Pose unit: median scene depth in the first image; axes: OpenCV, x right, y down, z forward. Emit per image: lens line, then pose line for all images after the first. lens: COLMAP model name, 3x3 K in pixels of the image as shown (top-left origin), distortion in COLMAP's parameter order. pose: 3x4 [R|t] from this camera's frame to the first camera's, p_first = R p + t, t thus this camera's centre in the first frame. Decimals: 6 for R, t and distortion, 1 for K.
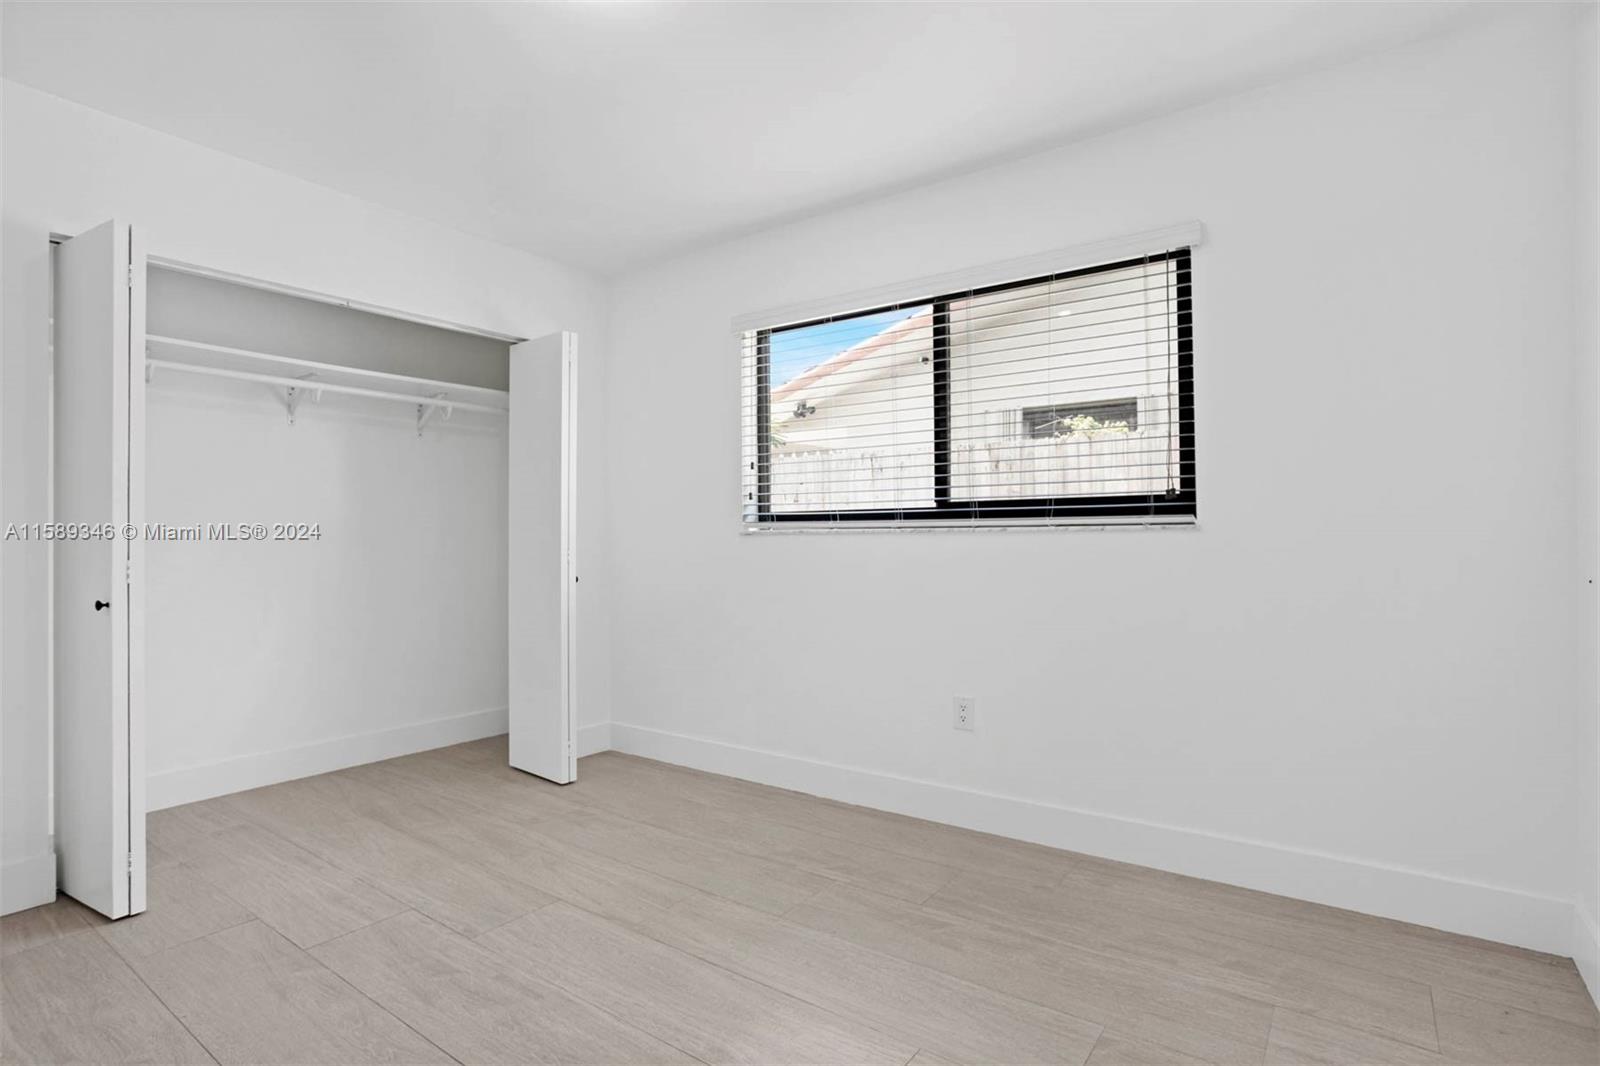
lens RADIAL K [[785.0, 0, 790.2], [0, 785.0, 534.9], [0, 0, 1]] dist [-0.062883, 0.027748]
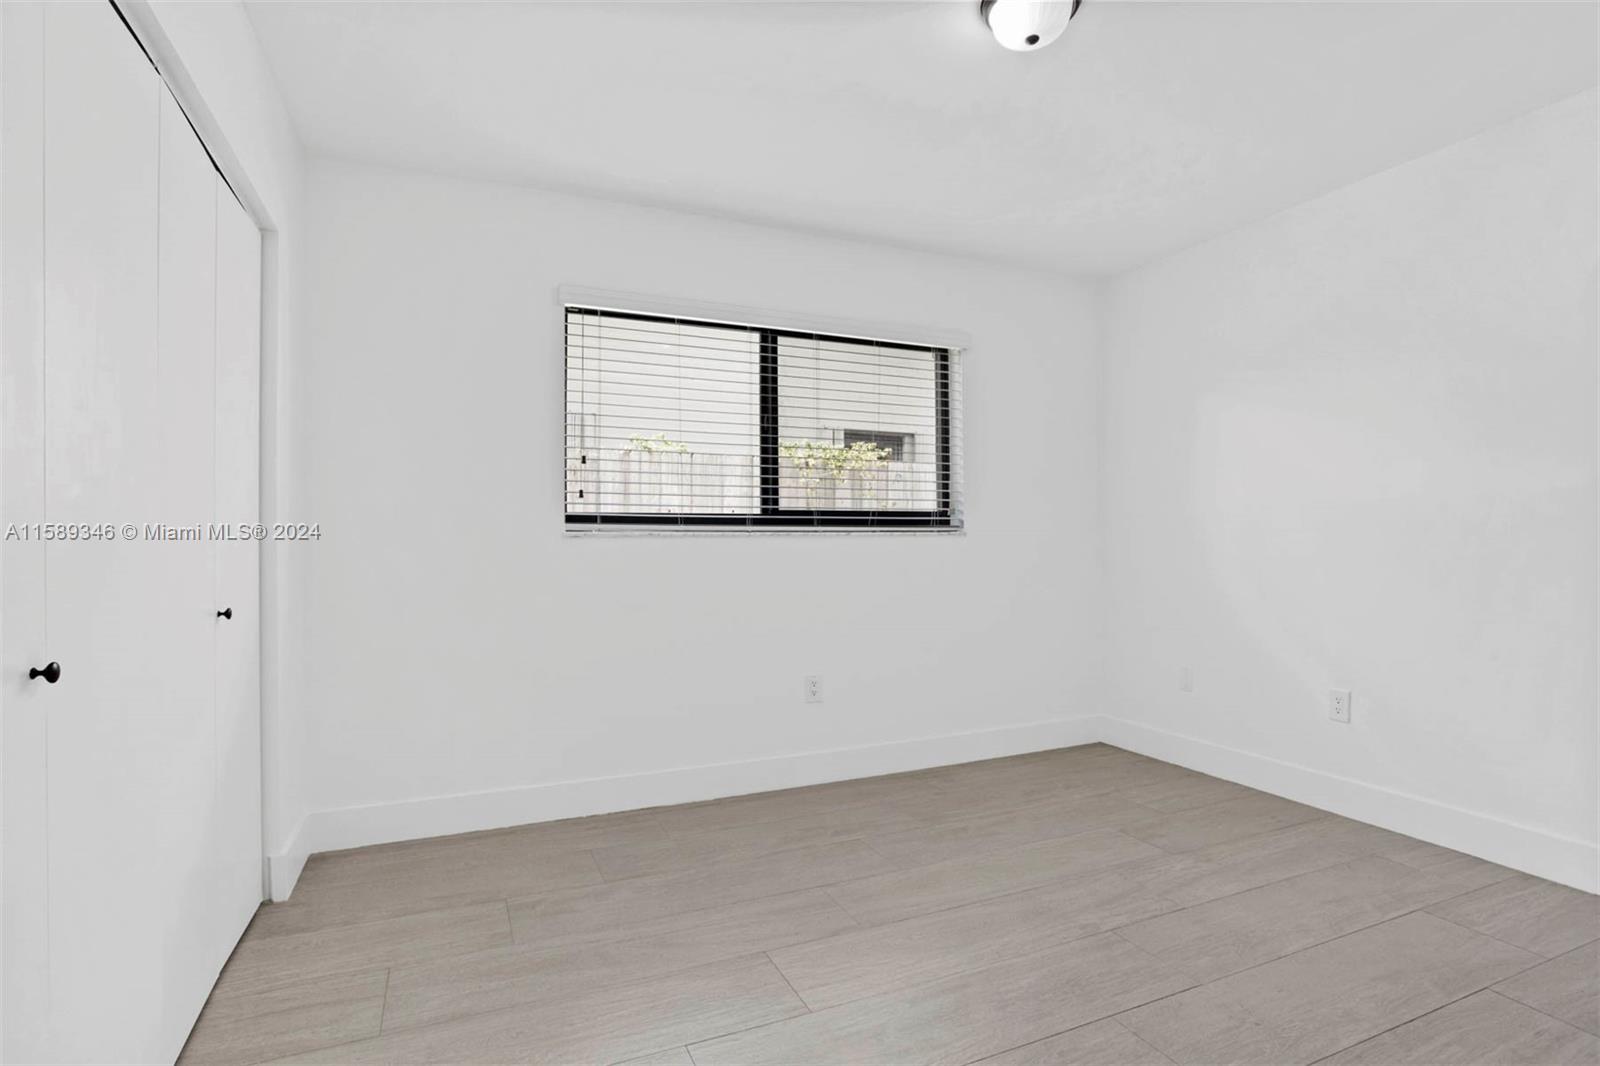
lens RADIAL K [[785.0, 0, 790.2], [0, 785.0, 534.9], [0, 0, 1]] dist [-0.062883, 0.027748]
pose [[0.509657, 0.013344, 0.860274, -0.786942], [-0.001228, 0.999890, -0.014782, 0.011710], [-0.860377, 0.006477, 0.509618, 0.400688]]
